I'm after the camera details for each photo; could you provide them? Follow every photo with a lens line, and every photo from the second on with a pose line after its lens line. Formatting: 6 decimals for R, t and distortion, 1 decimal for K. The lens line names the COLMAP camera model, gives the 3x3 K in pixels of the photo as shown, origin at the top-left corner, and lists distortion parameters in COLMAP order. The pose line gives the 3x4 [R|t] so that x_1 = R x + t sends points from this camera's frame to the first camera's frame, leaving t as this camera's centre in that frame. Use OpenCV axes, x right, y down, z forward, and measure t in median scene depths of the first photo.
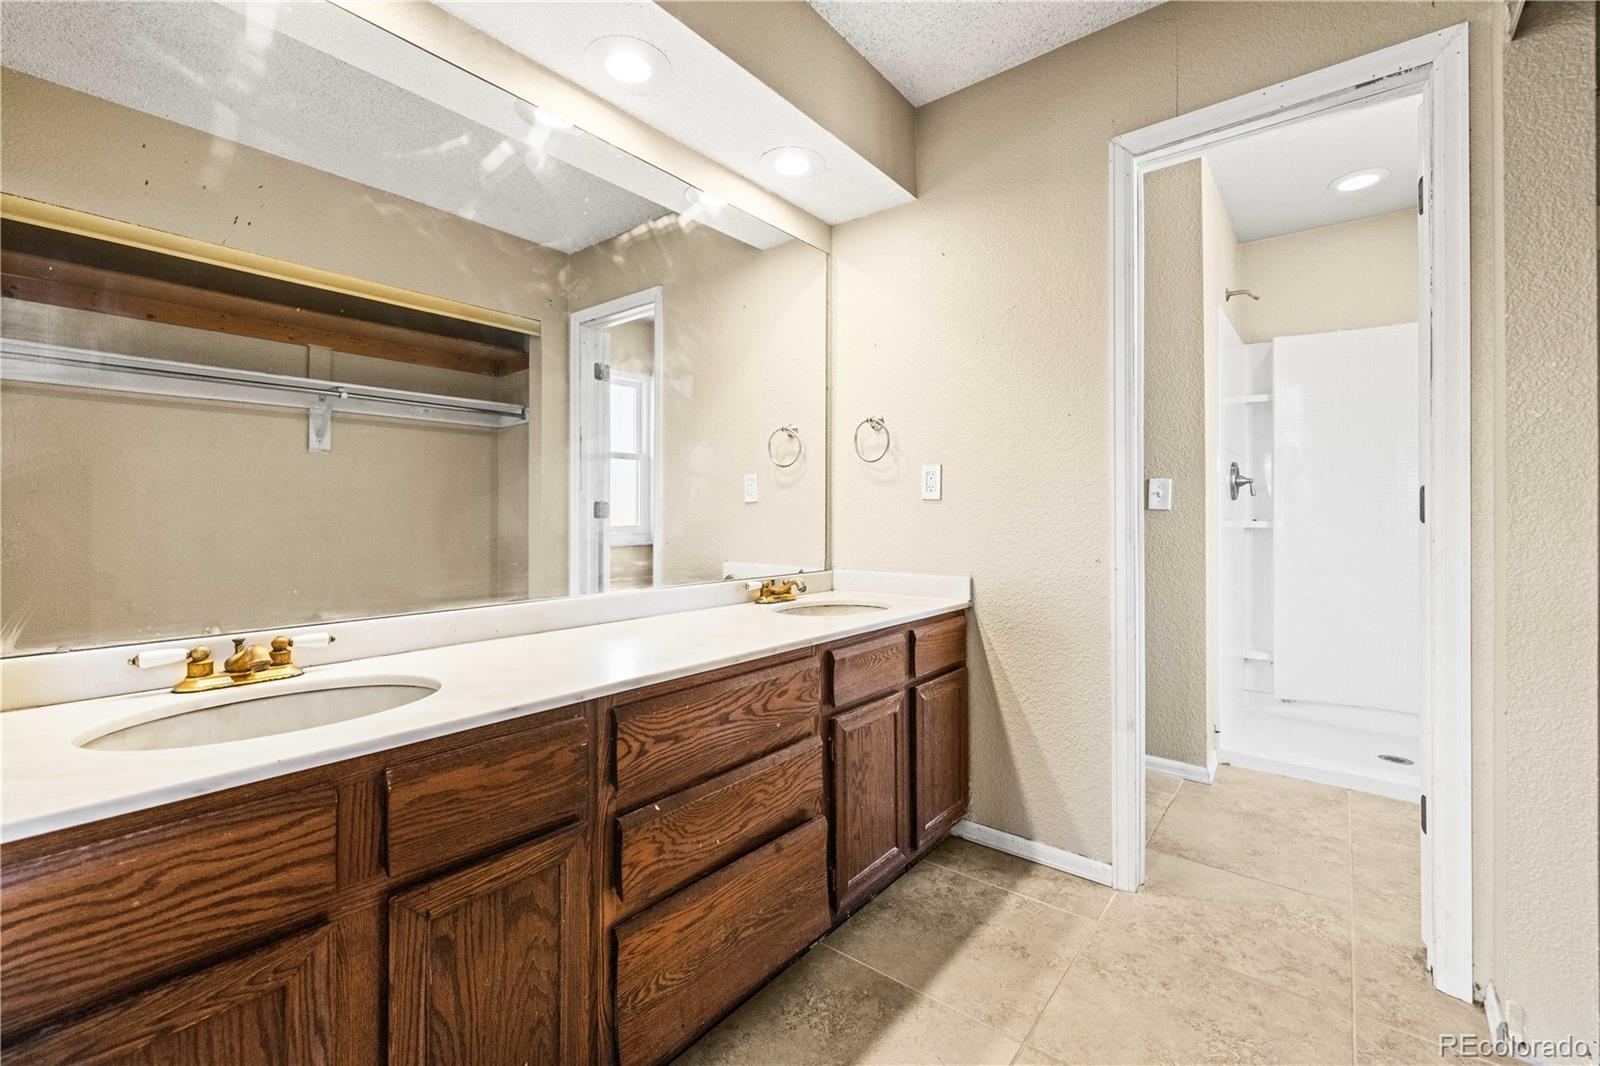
lens RADIAL K [[669.4, 0, 792.6], [0, 669.4, 518.9], [0, 0, 1]] dist [0.000073, 0.000008]
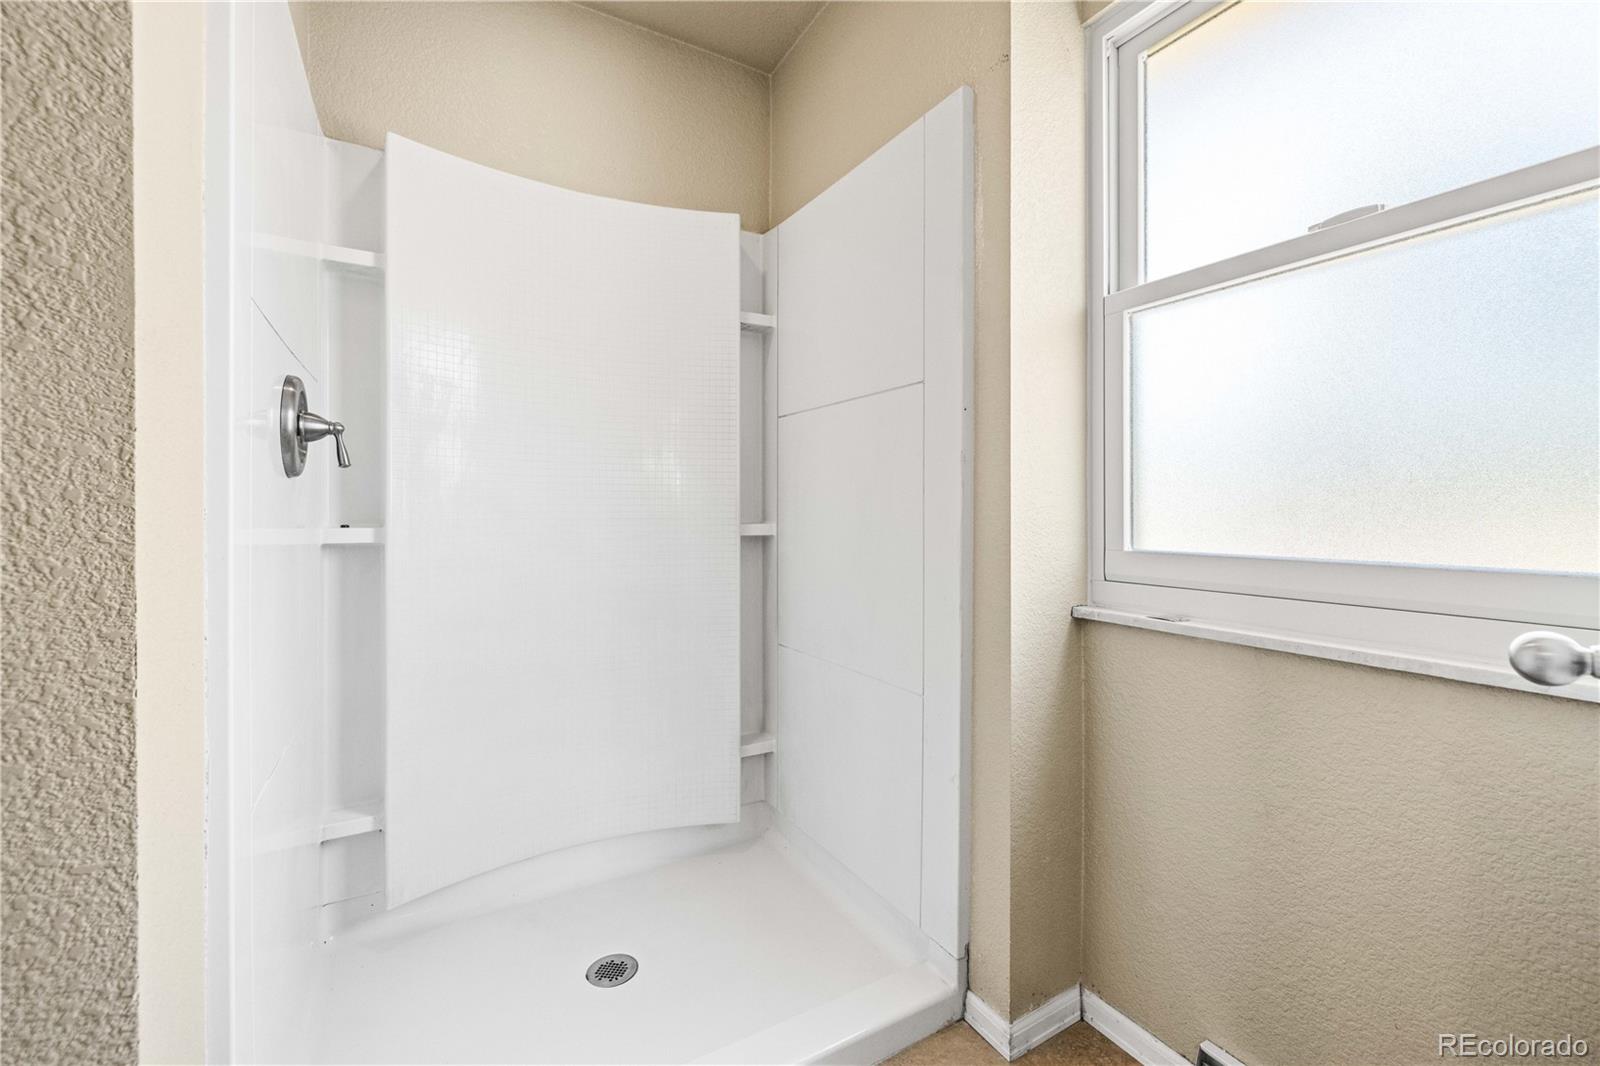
lens RADIAL K [[669.4, 0, 802.7], [0, 669.4, 519.7], [0, 0, 1]] dist [0.000073, 0.000008]
pose [[0.349622, -0.001810, 0.936889, 0.405719], [-0.002085, 0.999994, 0.002710, -0.005220], [-0.936889, -0.002900, 0.349616, 0.597641]]
